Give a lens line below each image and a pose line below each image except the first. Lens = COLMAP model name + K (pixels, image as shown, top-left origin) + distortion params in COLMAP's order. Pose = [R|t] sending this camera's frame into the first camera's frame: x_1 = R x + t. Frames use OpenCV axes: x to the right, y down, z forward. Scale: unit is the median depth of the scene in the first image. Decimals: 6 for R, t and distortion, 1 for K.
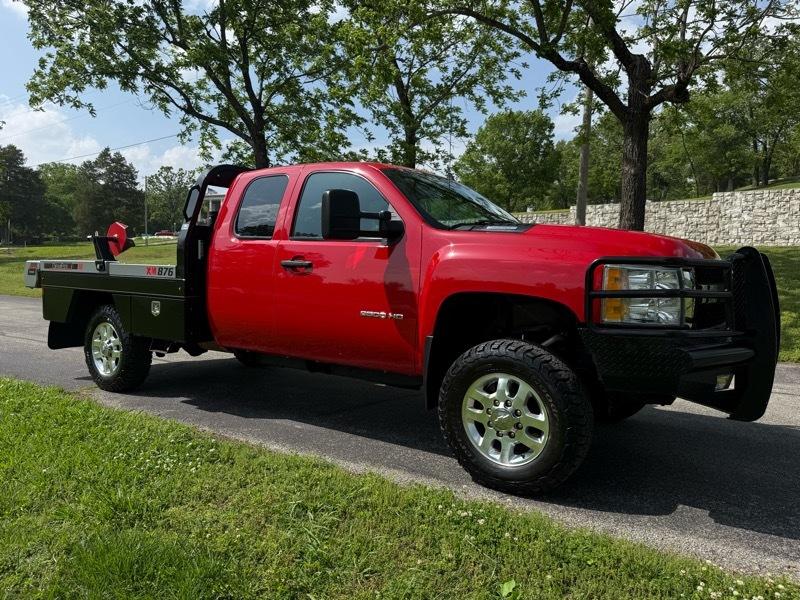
lens RADIAL K [[562.6, 0, 403.2], [0, 562.6, 301.5], [0, 0, 1]] dist [0.025767, -0.036877]
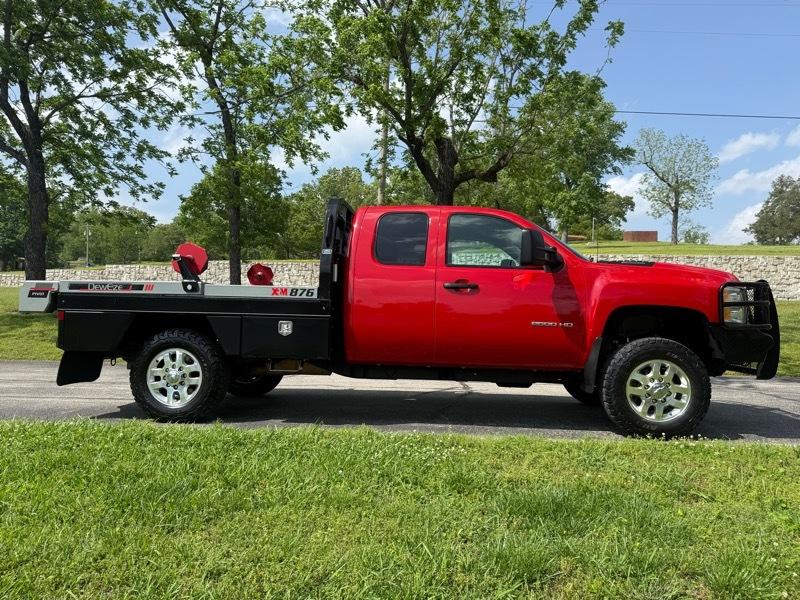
lens RADIAL K [[564.9, 0, 400.0], [0, 564.9, 300.0], [0, 0, 1]] dist [0.004826, -0.007553]
pose [[0.875313, 0.018605, 0.483199, -0.191409], [0.024829, 0.996212, -0.083337, 0.013080], [-0.482920, 0.084943, 0.871535, 0.001679]]
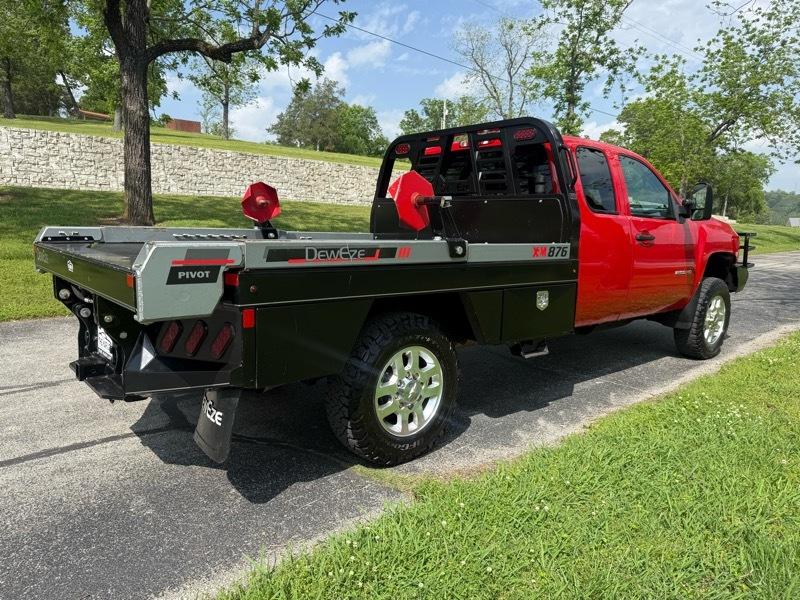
lens RADIAL K [[562.6, 0, 403.2], [0, 562.6, 301.5], [0, 0, 1]] dist [0.025767, -0.036877]
pose [[0.264629, -0.144355, 0.953485, -0.311959], [0.039986, 0.989525, 0.138714, -0.025692], [-0.963521, 0.001418, 0.267629, 0.249743]]
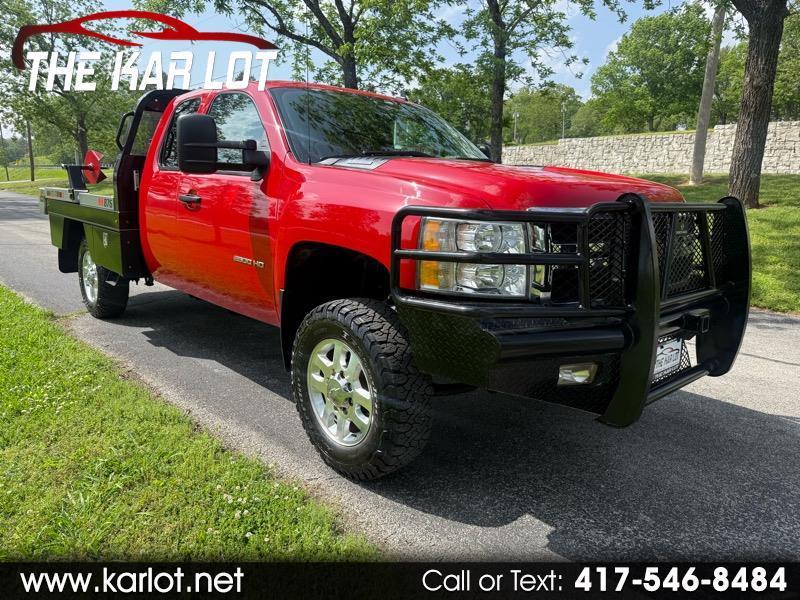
lens RADIAL K [[564.9, 0, 400.0], [0, 564.9, 300.0], [0, 0, 1]] dist [0.004826, -0.007553]
pose [[0.972798, 0.058143, -0.224238, 0.077167], [-0.028892, 0.990884, 0.131585, -0.007414], [0.229845, -0.121527, 0.965610, 0.036439]]
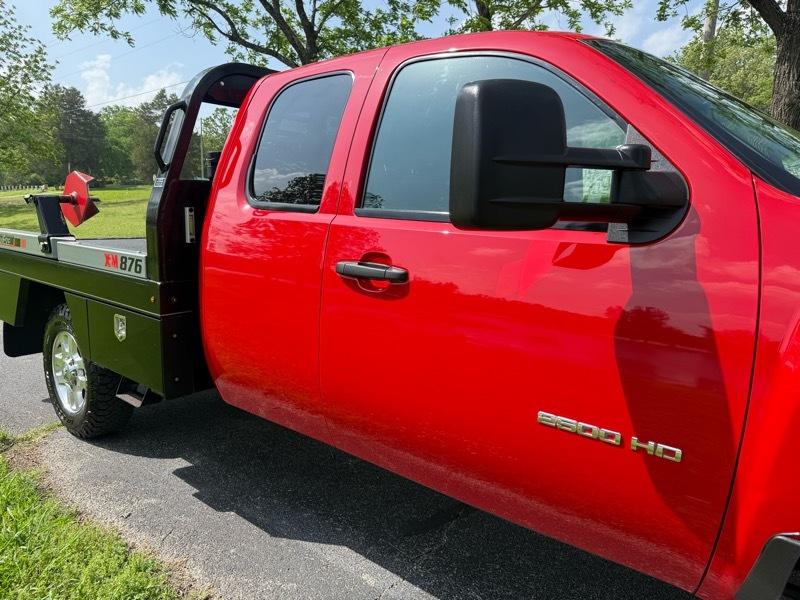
lens RADIAL K [[564.9, 0, 400.0], [0, 564.9, 300.0], [0, 0, 1]] dist [0.004826, -0.007553]
pose [[0.994797, 0.021849, -0.099508, -0.026386], [-0.012282, 0.995329, 0.095762, -0.018694], [0.101136, -0.094041, 0.990418, 0.120575]]
